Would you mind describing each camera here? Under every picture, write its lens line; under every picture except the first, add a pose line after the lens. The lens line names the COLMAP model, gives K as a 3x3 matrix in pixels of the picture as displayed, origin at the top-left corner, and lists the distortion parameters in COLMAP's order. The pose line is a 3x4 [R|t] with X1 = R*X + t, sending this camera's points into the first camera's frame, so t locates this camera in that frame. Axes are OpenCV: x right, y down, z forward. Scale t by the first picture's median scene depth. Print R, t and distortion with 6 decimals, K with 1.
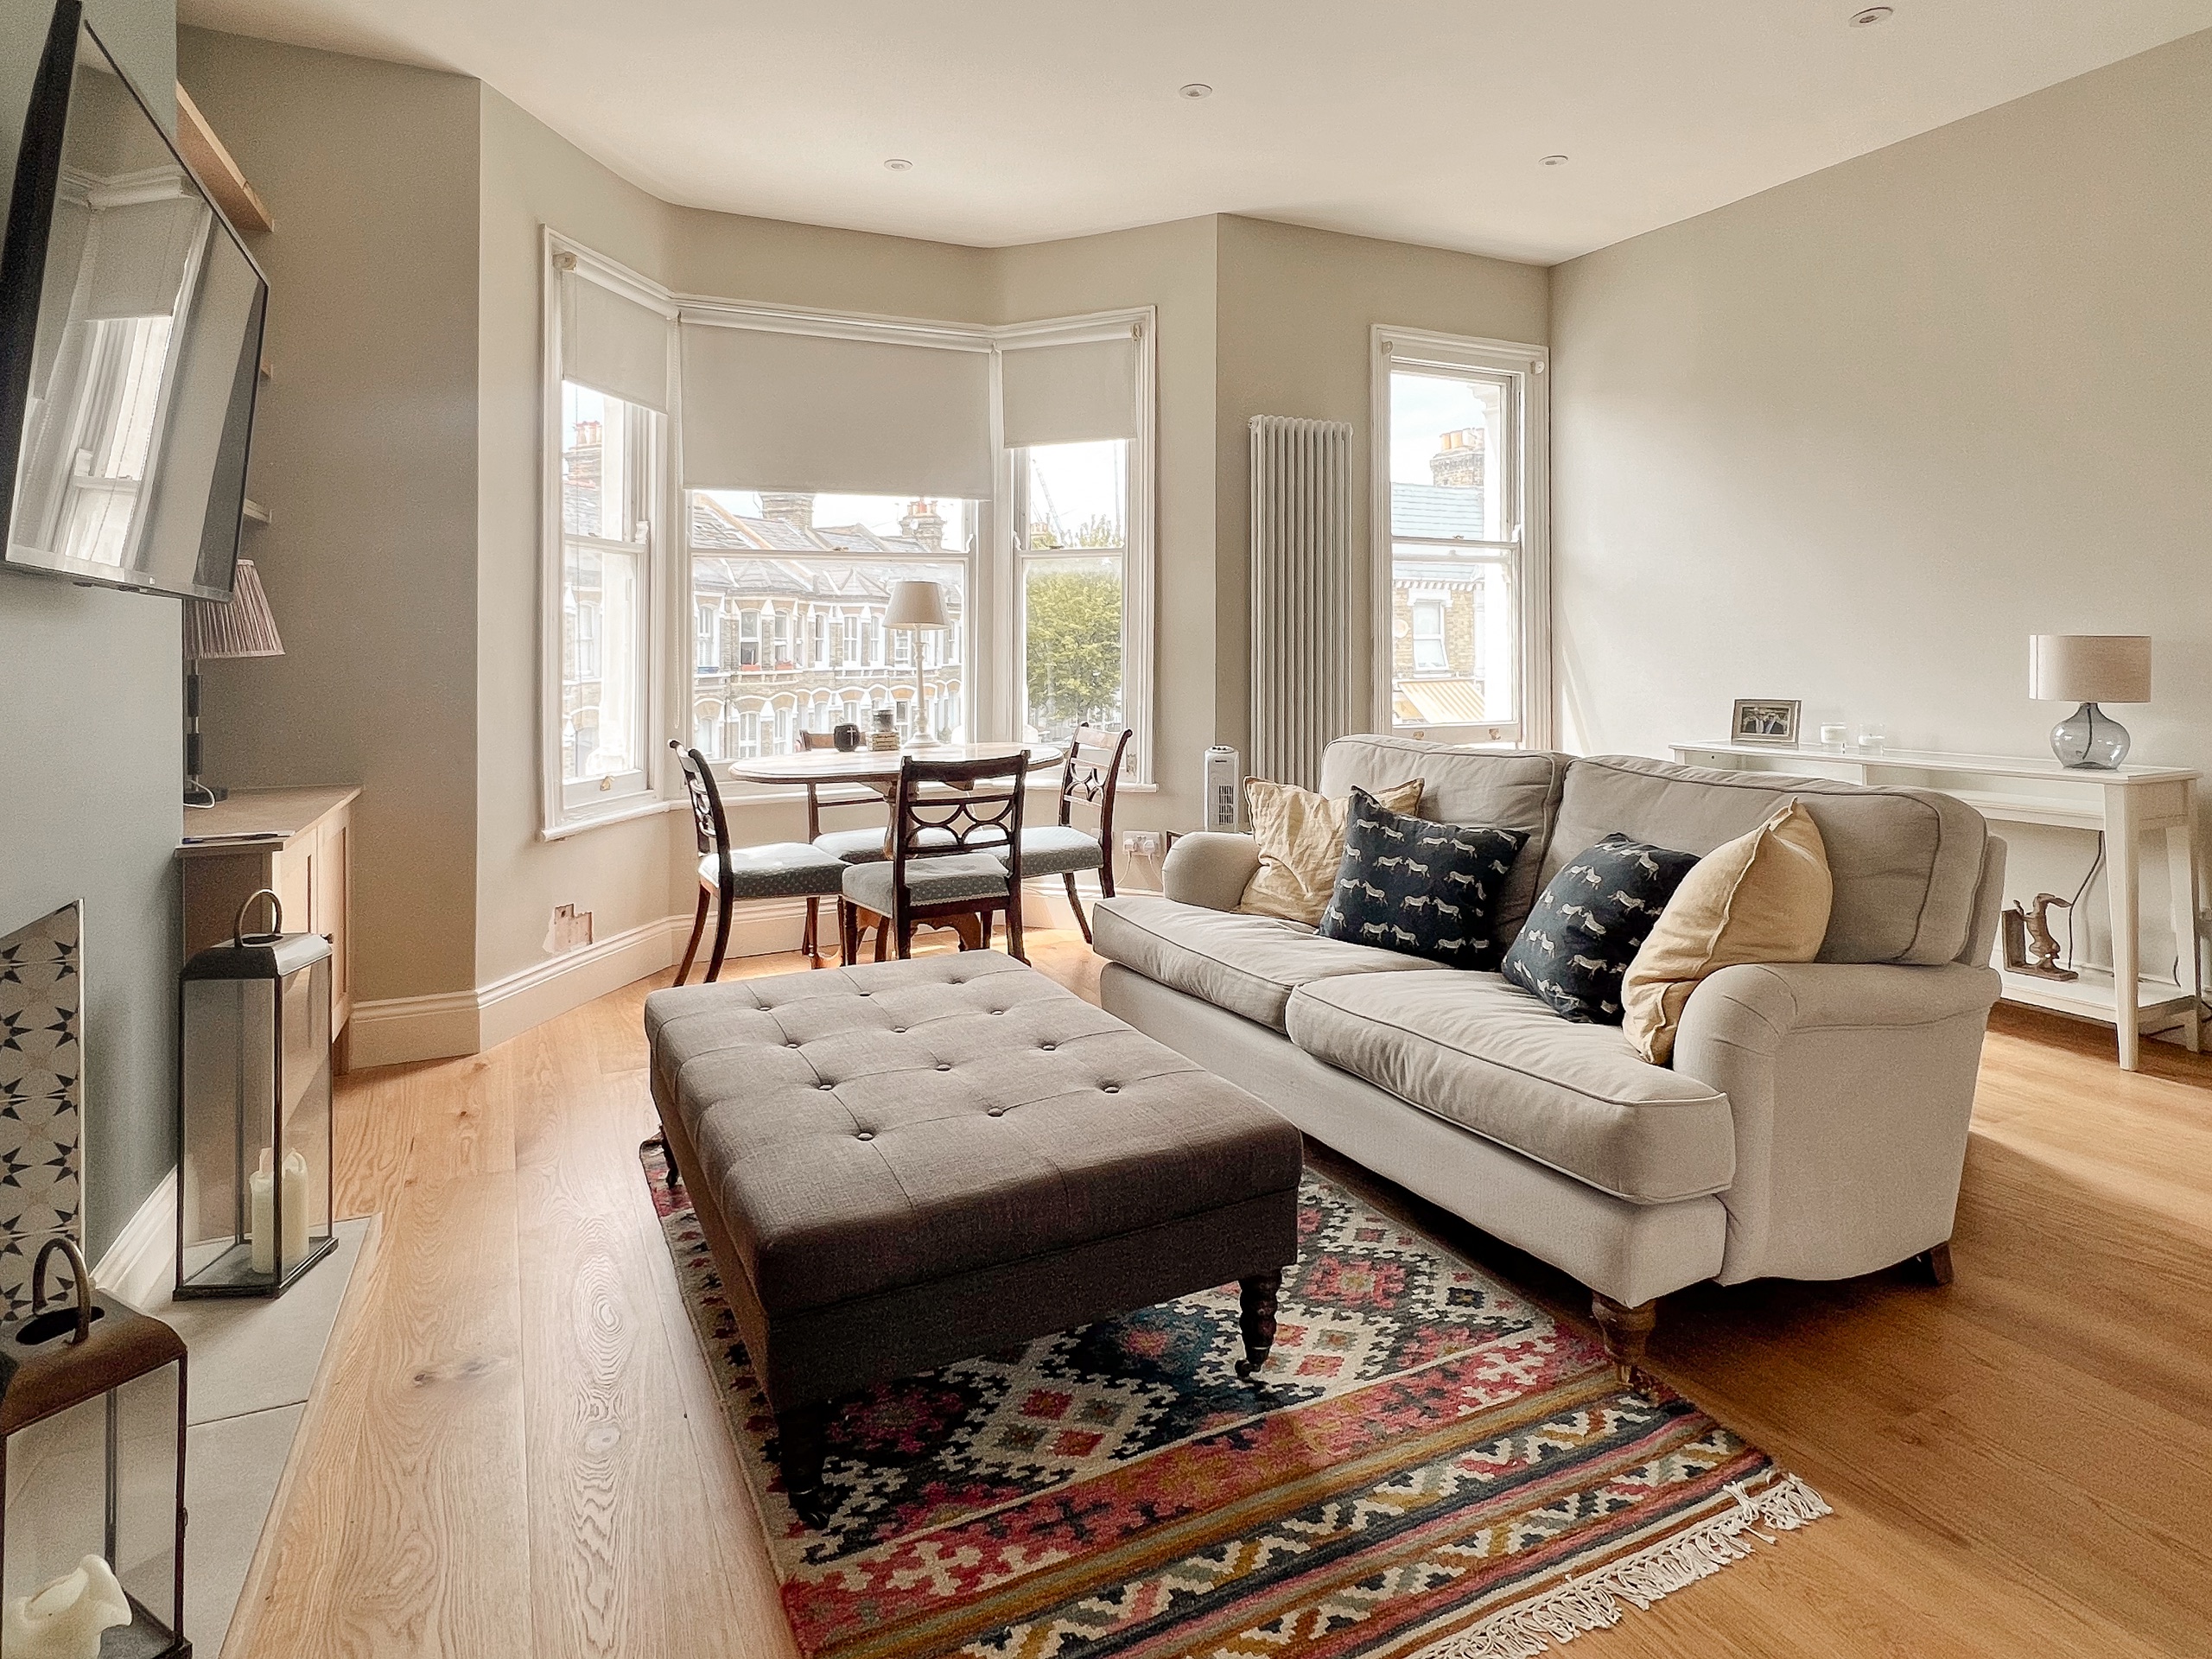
lens RADIAL K [[1142.0, 0, 1012.3], [0, 1142.0, 636.3], [0, 0, 1]] dist [-0.000104, -0.000751]
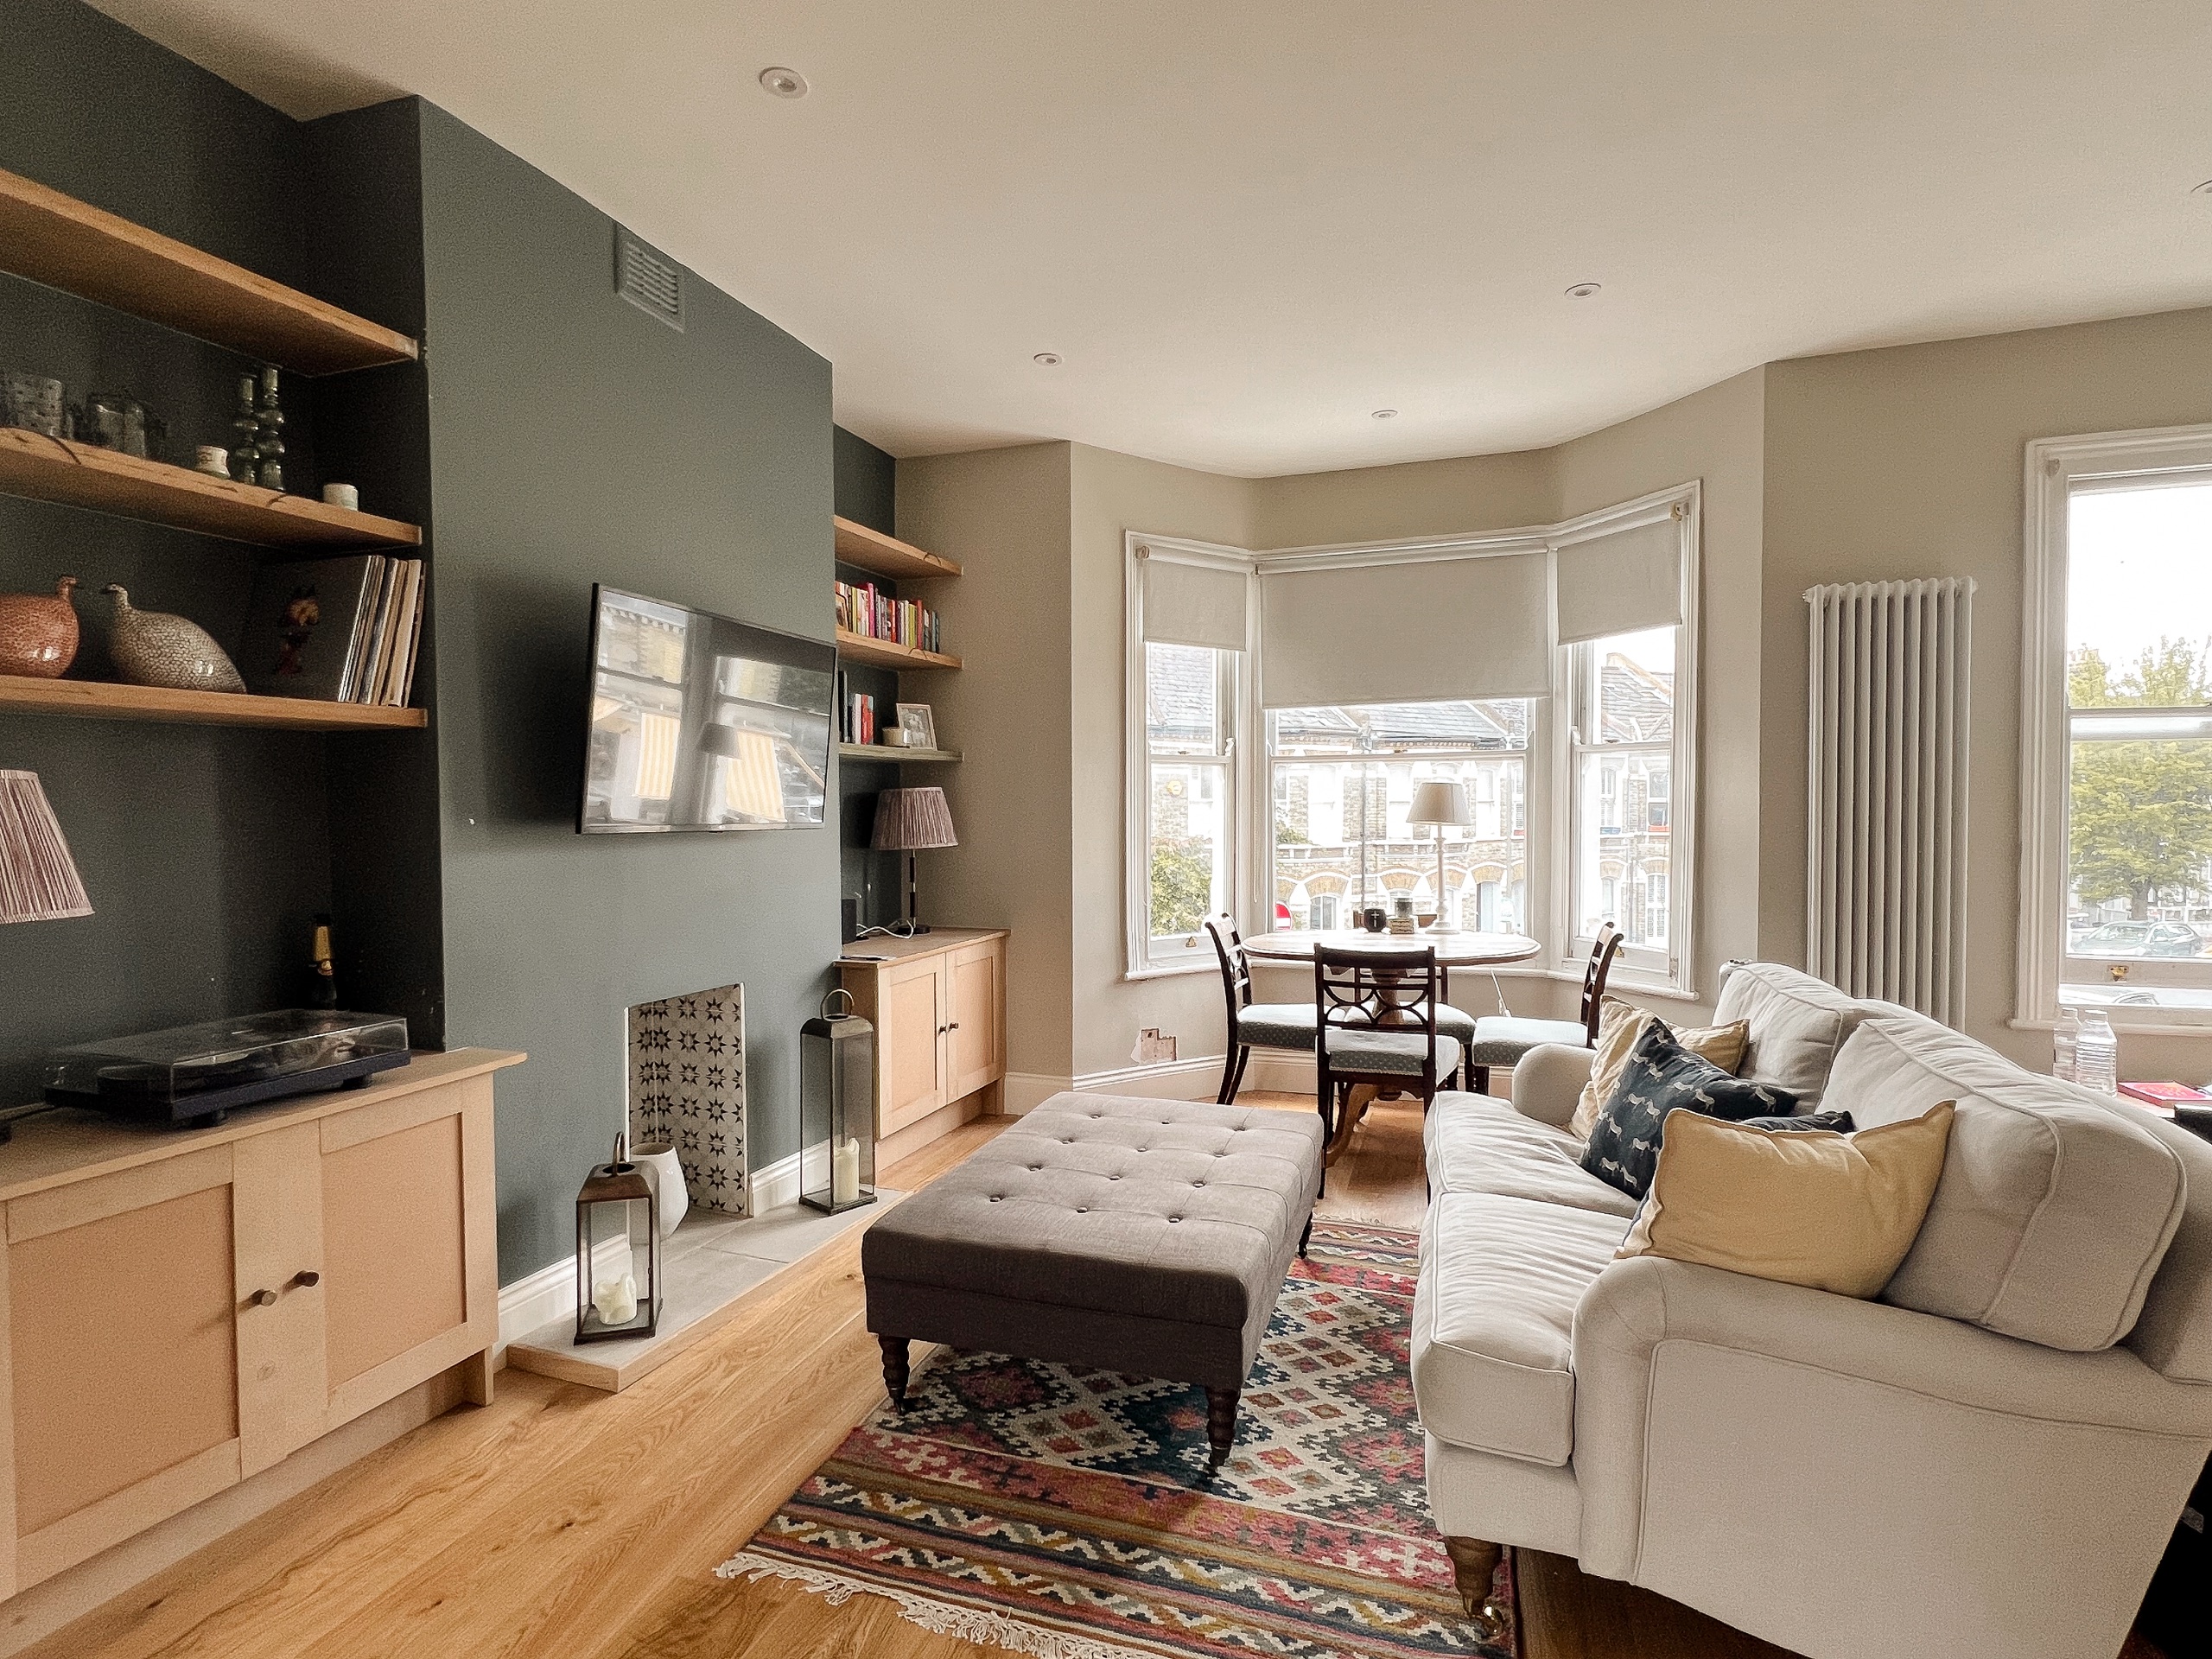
lens RADIAL K [[1063.1, 0, 1106.0], [0, 1063.1, 829.5], [0, 0, 1]] dist [0.000190, -0.000091]
pose [[0.741160, 0.016381, -0.671129, 0.428186], [0.006068, 0.999498, 0.031098, -0.042719], [0.671301, -0.027121, 0.740688, 0.035571]]
